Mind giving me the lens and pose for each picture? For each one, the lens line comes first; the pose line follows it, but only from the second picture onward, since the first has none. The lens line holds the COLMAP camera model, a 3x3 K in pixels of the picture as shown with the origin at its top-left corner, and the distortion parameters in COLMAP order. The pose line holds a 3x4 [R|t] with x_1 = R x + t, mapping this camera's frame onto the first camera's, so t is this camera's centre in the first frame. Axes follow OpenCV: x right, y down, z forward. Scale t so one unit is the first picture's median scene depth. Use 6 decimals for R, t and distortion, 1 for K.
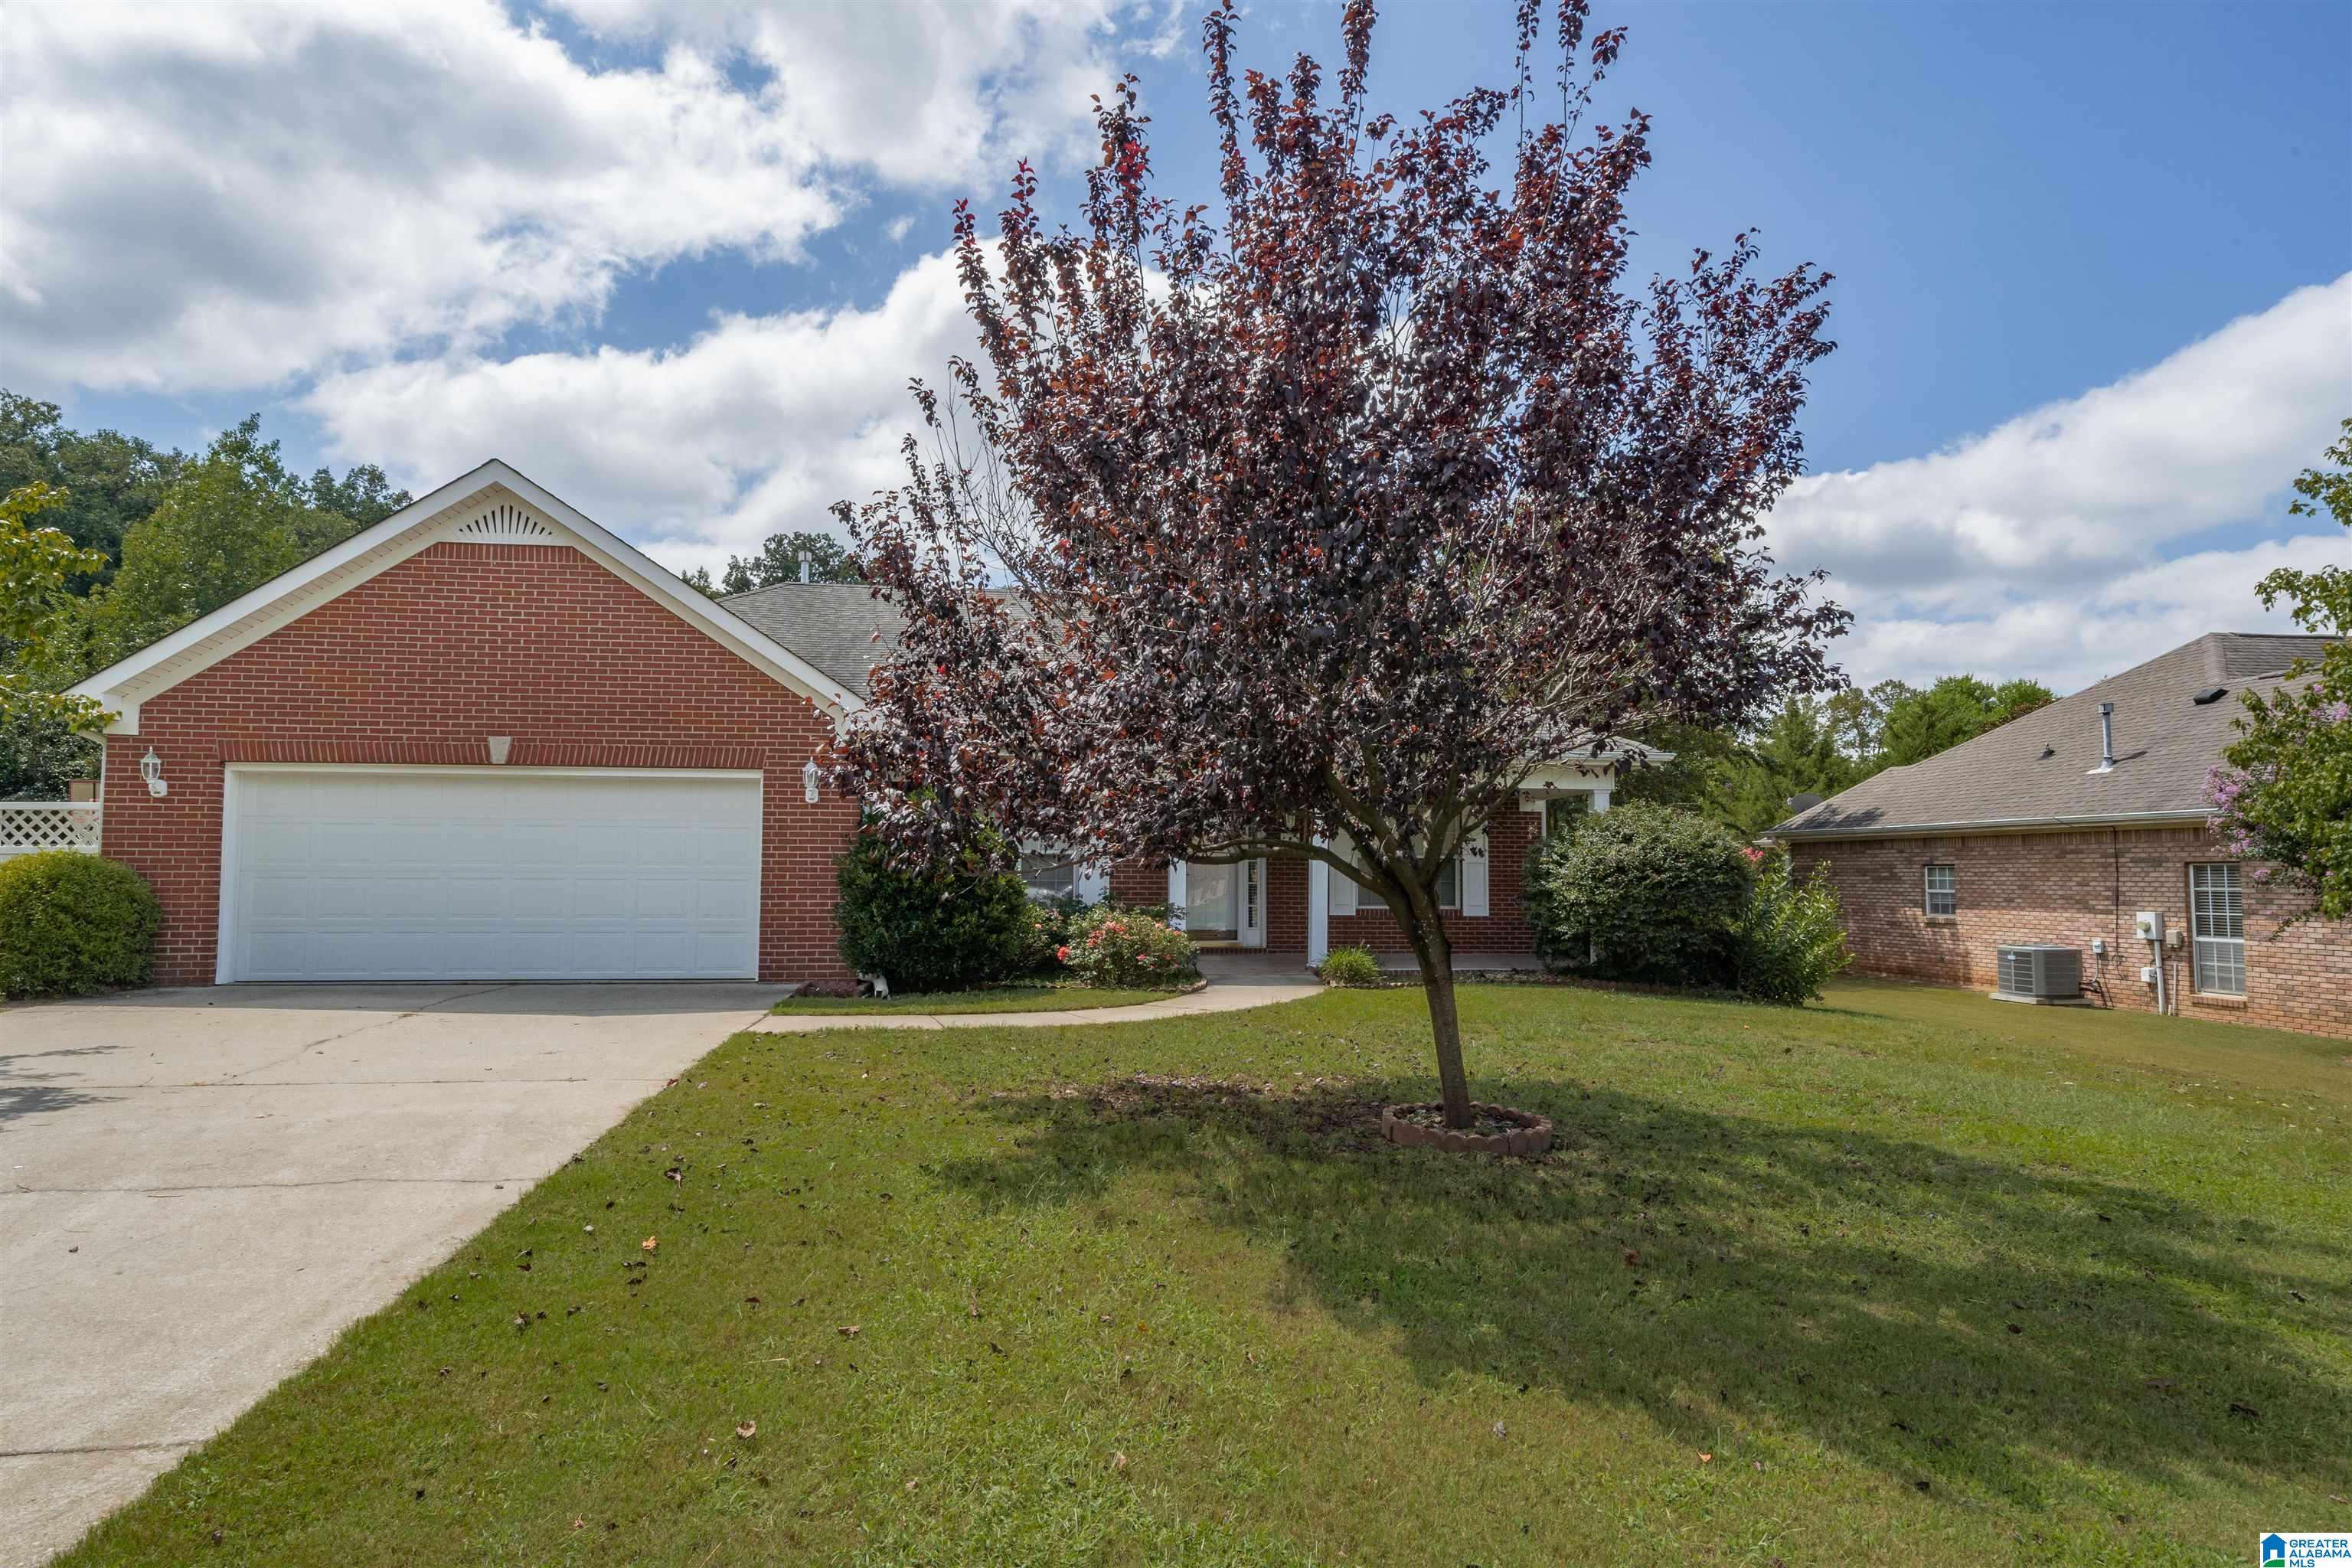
lens RADIAL K [[1296.4, 0, 1146.0], [0, 1296.4, 806.4], [0, 0, 1]] dist [0.026157, -0.000148]
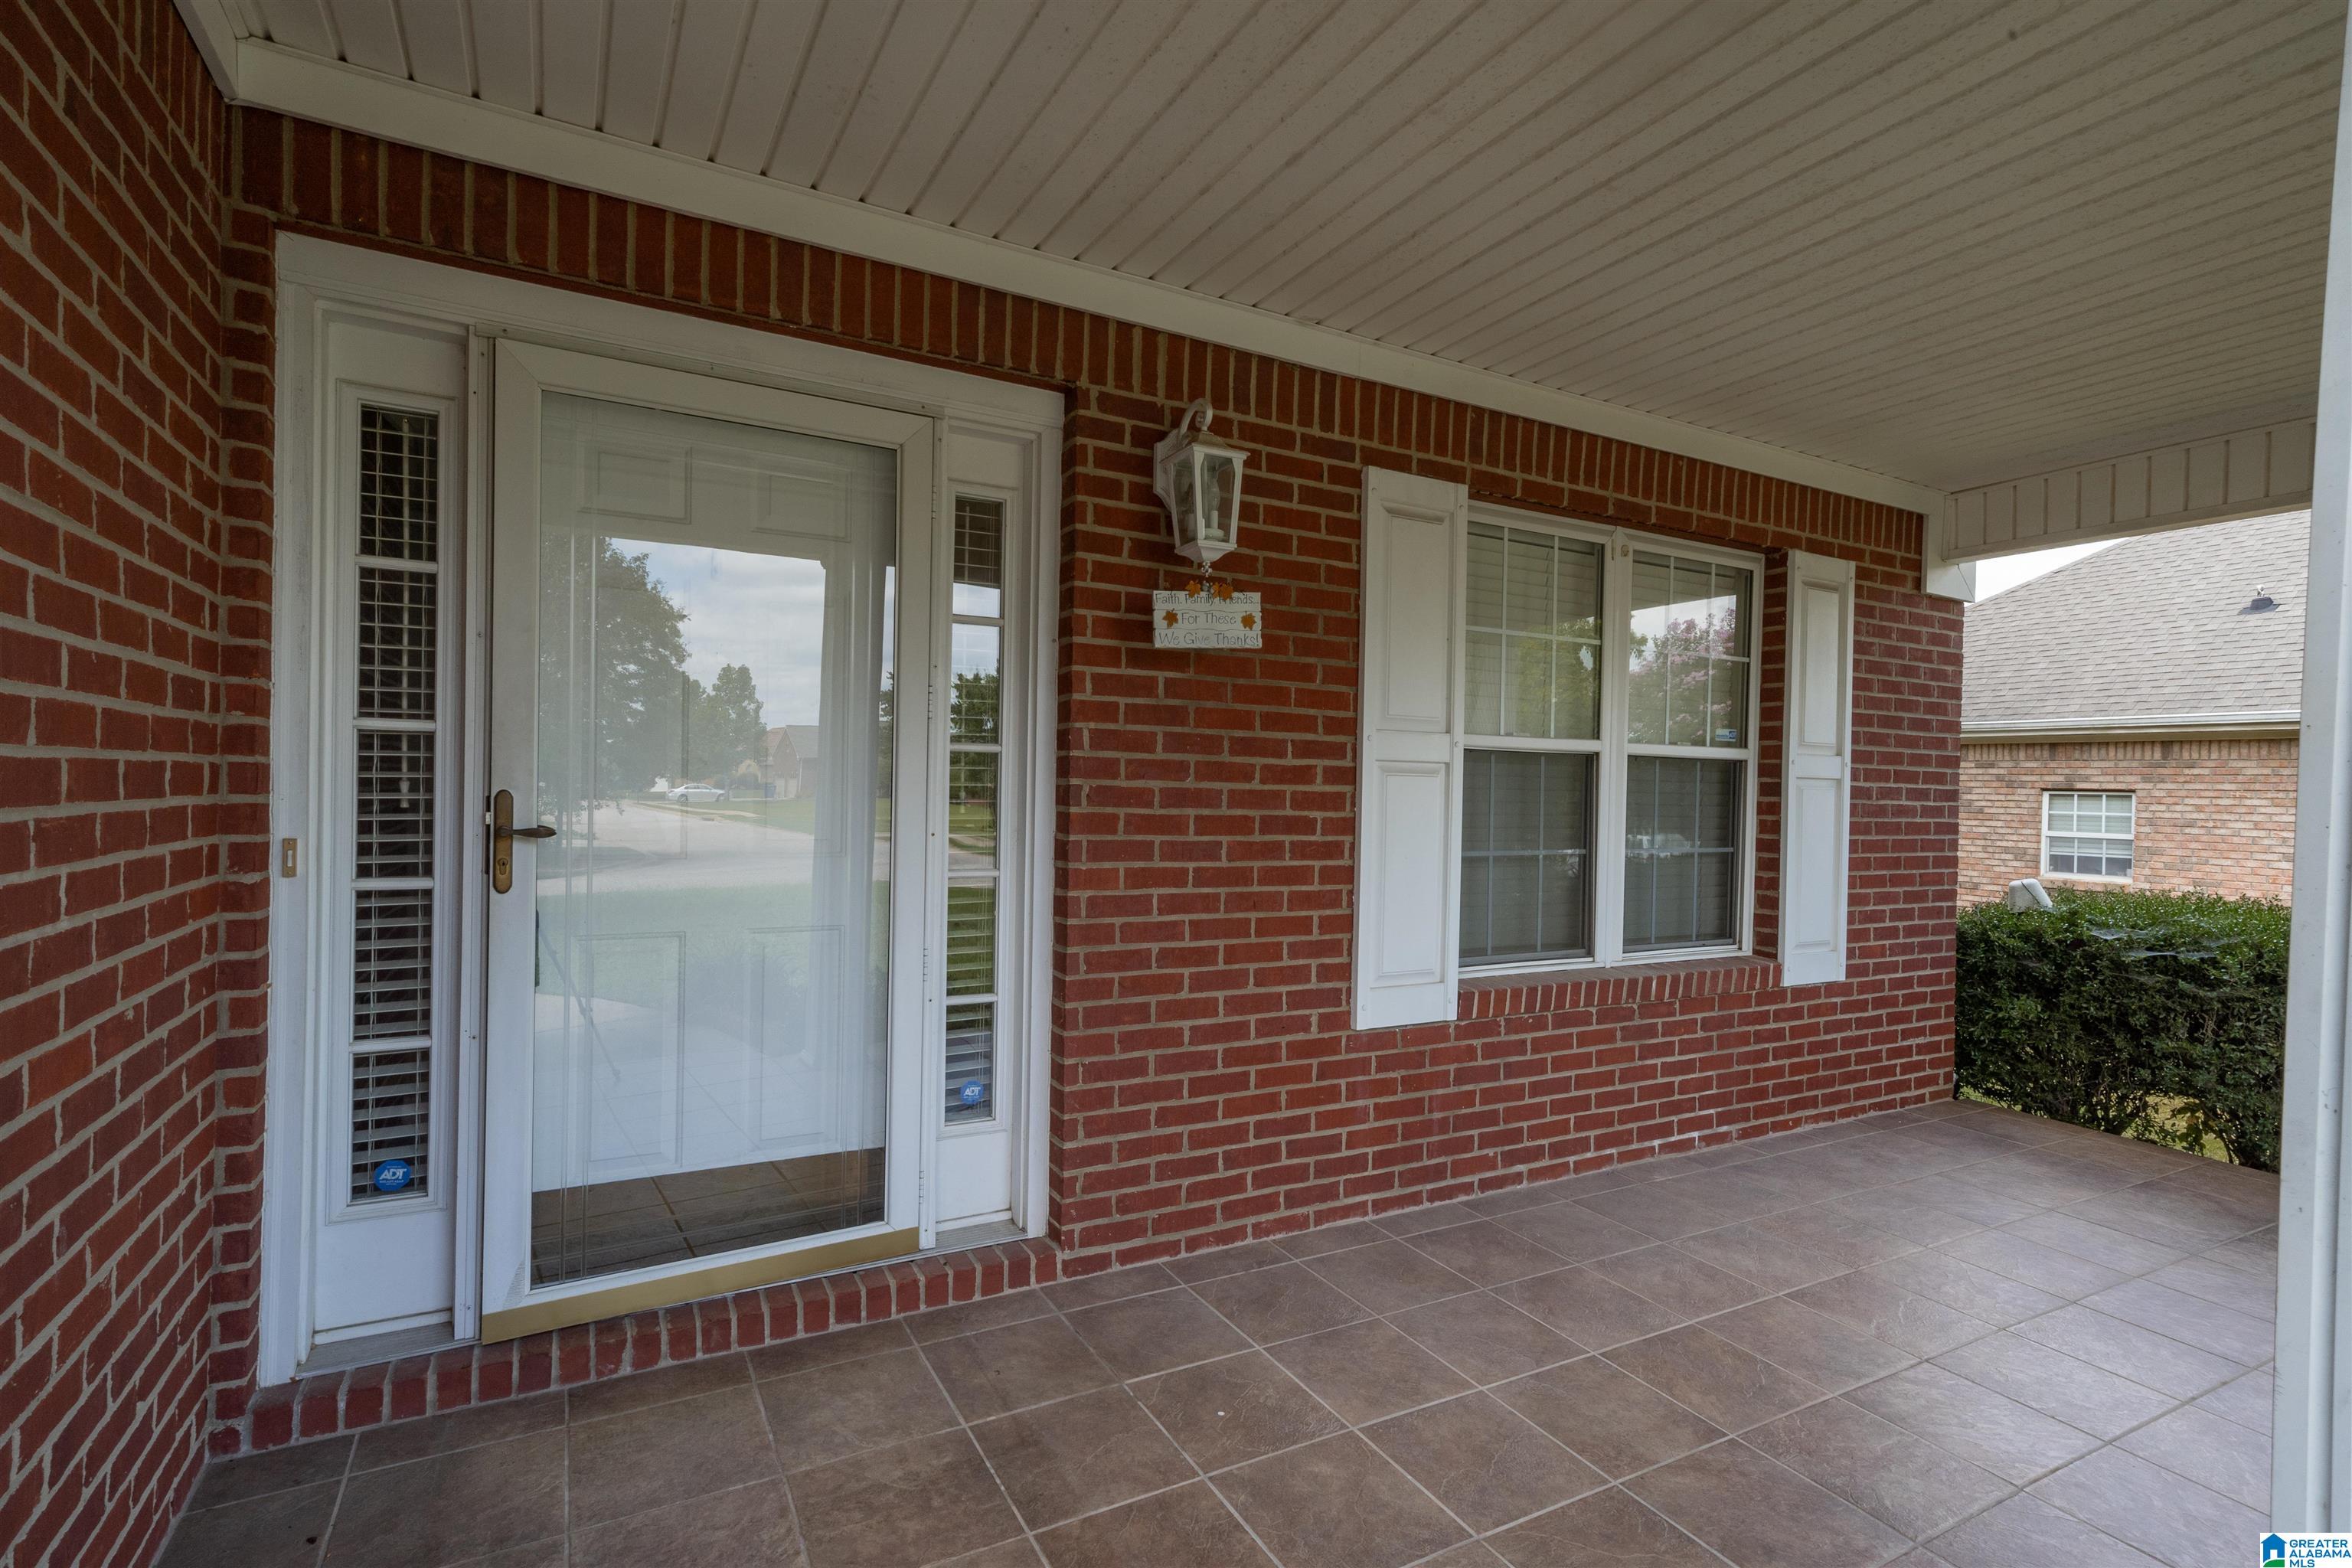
lens RADIAL K [[1159.8, 0, 1181.0], [0, 1159.8, 744.8], [0, 0, 1]] dist [-0.003272, -0.000434]
pose [[0.921723, 0.024651, 0.387064, 0.059876], [-0.033552, 0.999305, 0.016256, 0.052460], [-0.386394, -0.027970, 0.921909, 1.185658]]
